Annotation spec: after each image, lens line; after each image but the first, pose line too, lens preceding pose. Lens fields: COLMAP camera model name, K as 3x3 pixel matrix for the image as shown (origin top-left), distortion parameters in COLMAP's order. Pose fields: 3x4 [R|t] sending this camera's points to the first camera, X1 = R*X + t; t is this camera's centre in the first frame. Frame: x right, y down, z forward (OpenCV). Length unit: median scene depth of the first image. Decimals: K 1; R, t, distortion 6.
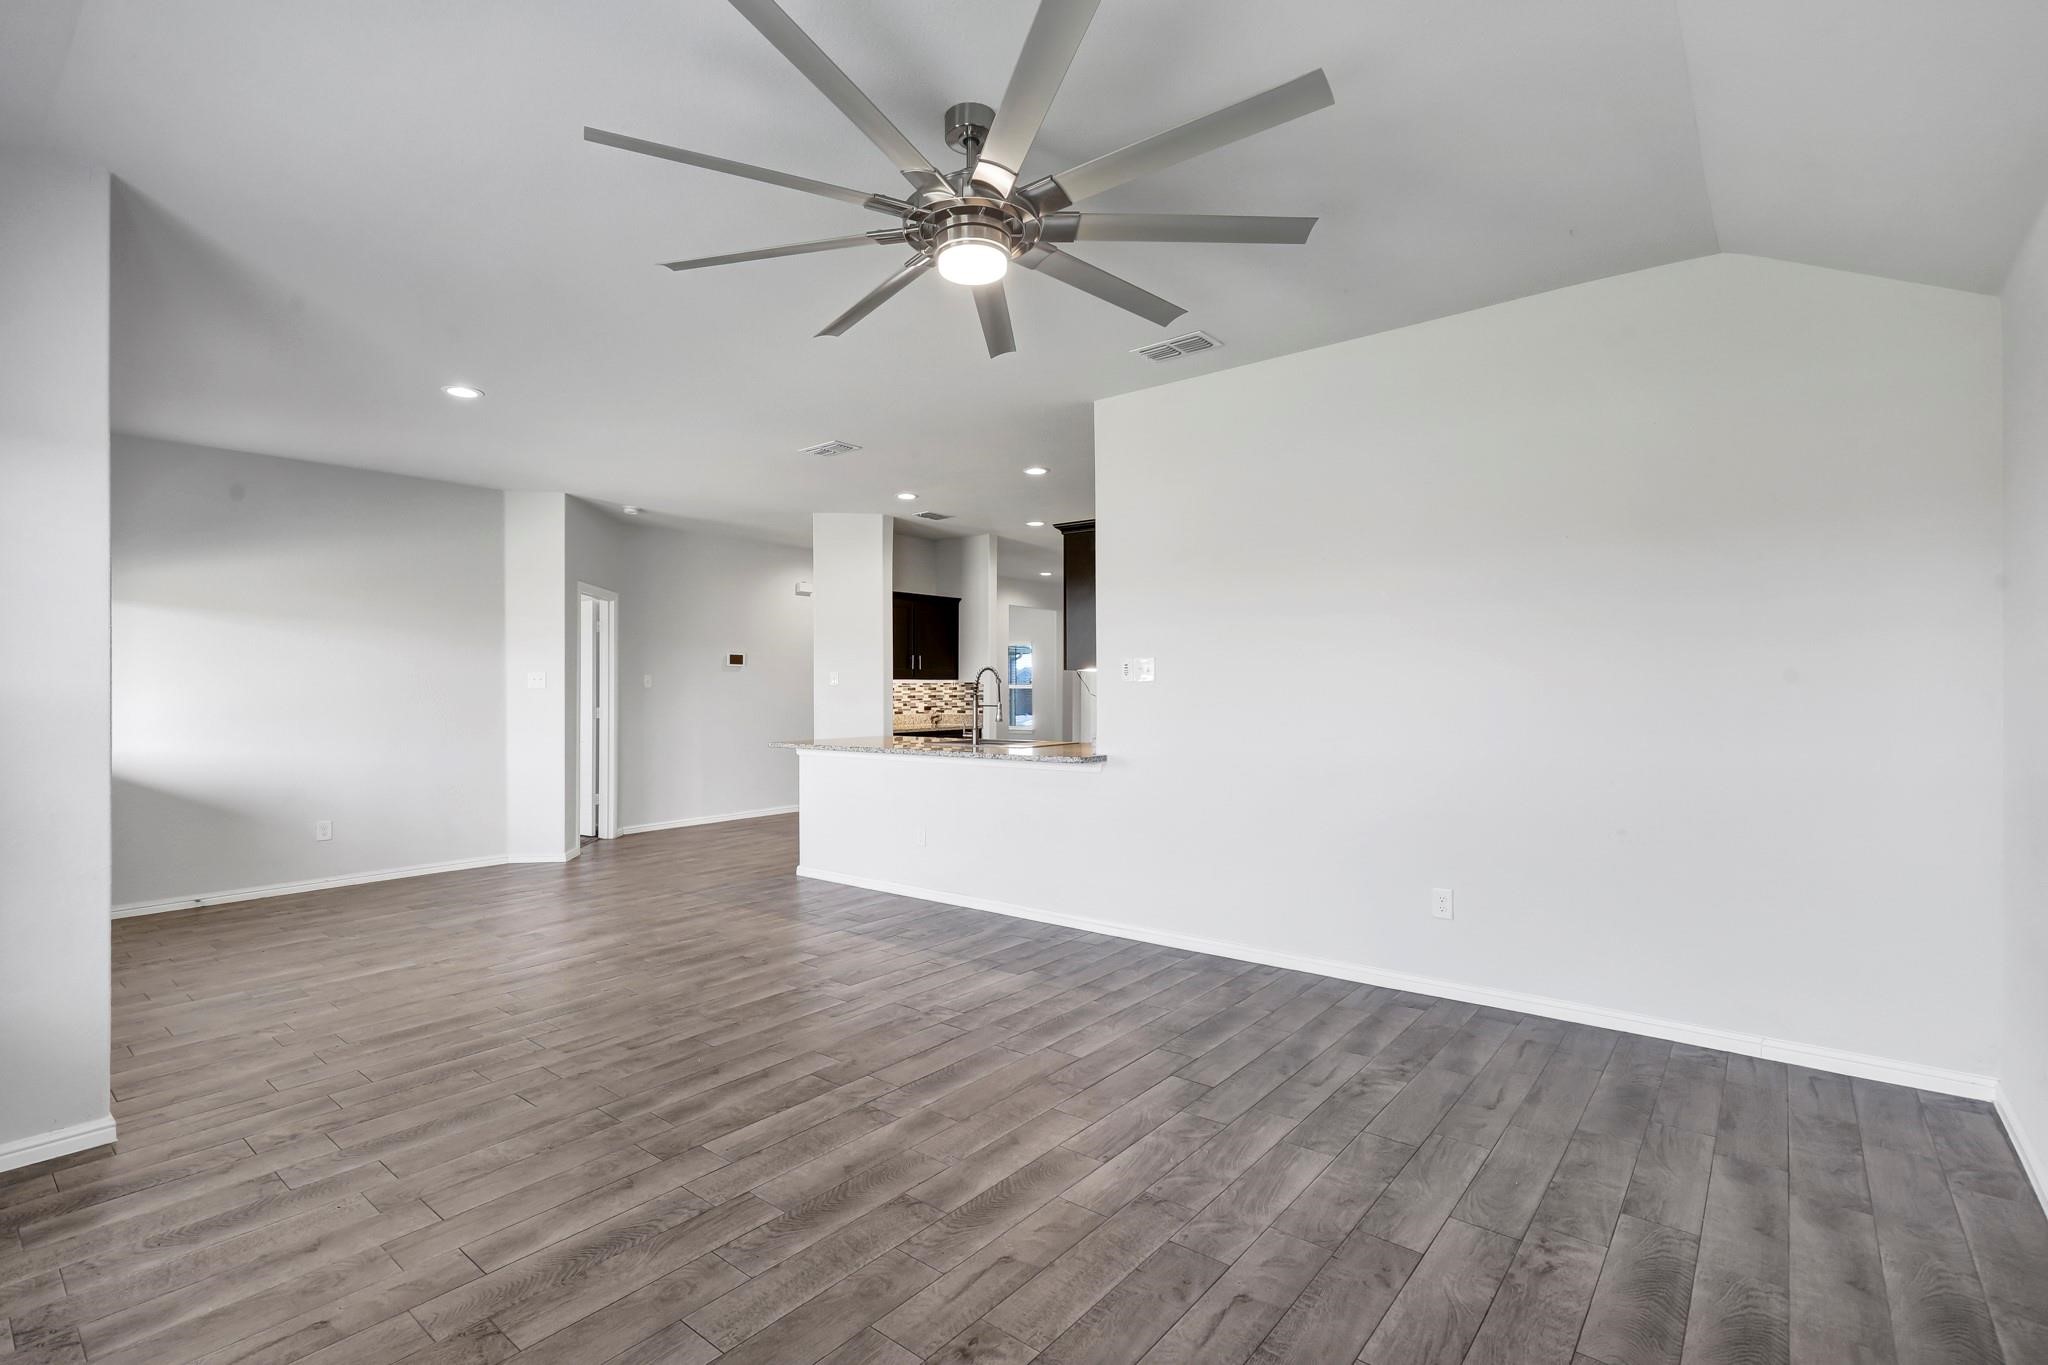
lens RADIAL K [[940.6, 0, 1031.3], [0, 940.6, 688.8], [0, 0, 1]] dist [-0.004587, -0.000690]
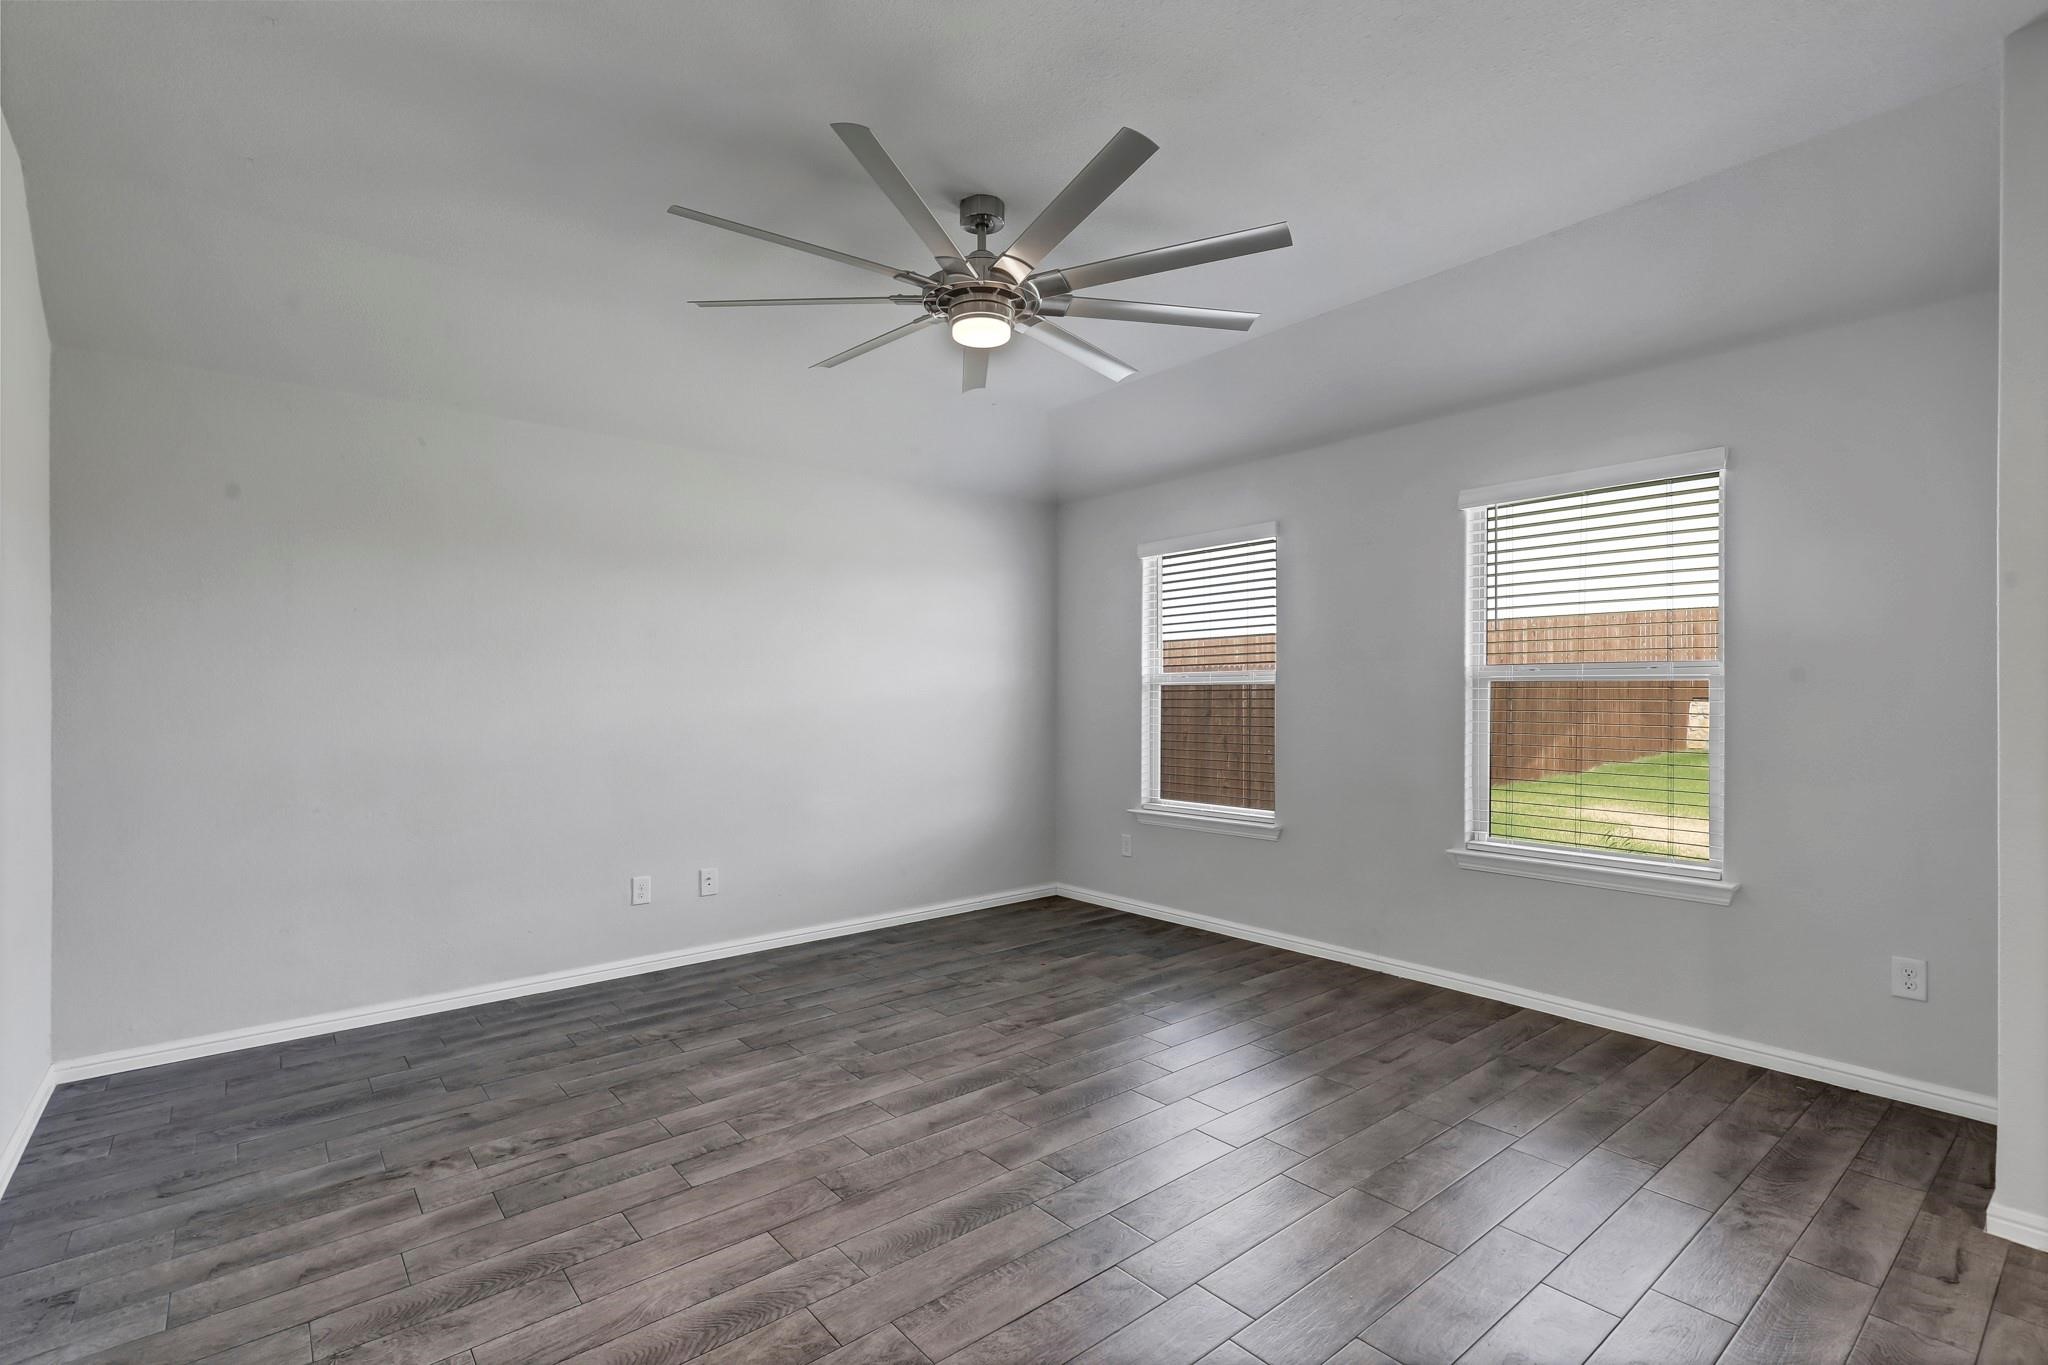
lens RADIAL K [[940.6, 0, 1031.3], [0, 940.6, 688.8], [0, 0, 1]] dist [-0.004587, -0.000690]
pose [[-0.980544, 0.016642, 0.195592, -0.339699], [0.014902, 0.999835, -0.010368, 0.006439], [-0.195732, -0.007252, -0.980631, 2.010981]]
